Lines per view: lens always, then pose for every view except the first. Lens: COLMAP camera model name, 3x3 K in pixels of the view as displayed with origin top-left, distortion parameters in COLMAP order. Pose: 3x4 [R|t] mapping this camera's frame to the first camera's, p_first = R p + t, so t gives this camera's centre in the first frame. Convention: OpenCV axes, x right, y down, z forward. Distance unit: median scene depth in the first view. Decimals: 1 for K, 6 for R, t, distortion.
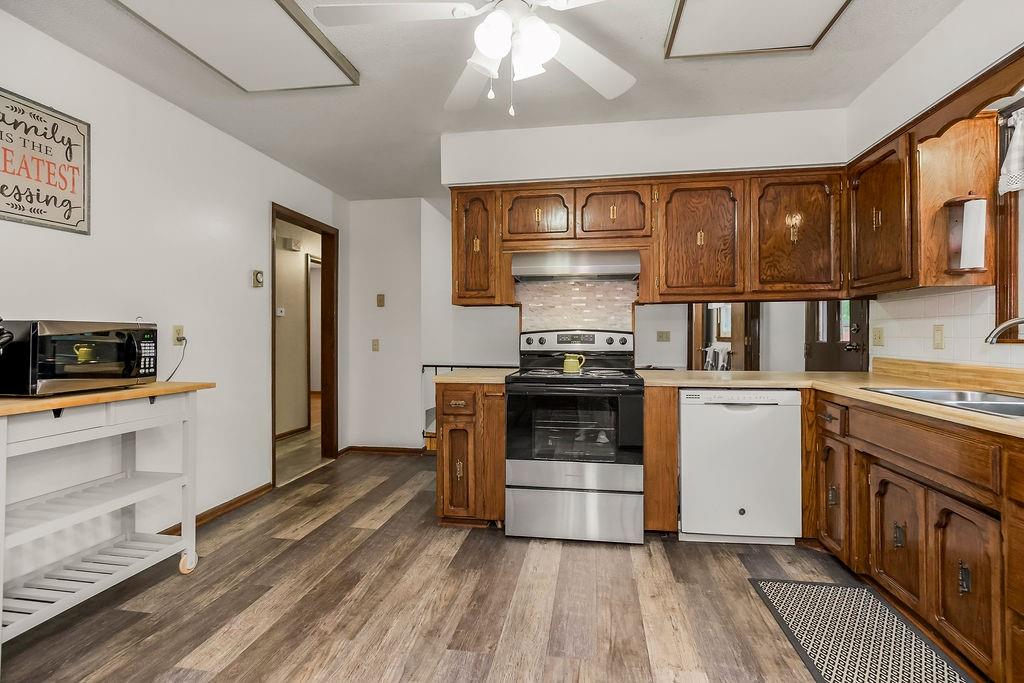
lens RADIAL K [[478.1, 0, 517.9], [0, 478.1, 334.4], [0, 0, 1]] dist [-0.008801, 0.002183]
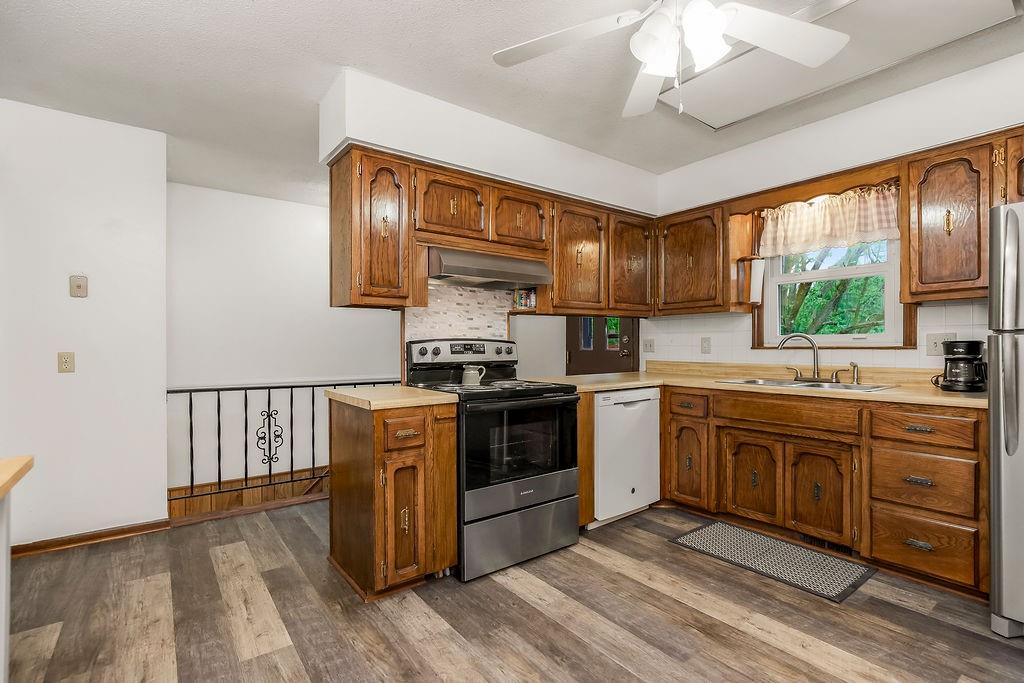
lens RADIAL K [[478.1, 0, 510.3], [0, 478.1, 347.5], [0, 0, 1]] dist [-0.008801, 0.002183]
pose [[0.699970, -0.005280, 0.714153, -0.569739], [0.000595, 0.999977, 0.006810, 0.000941], [-0.714172, -0.004342, 0.699957, 0.351910]]
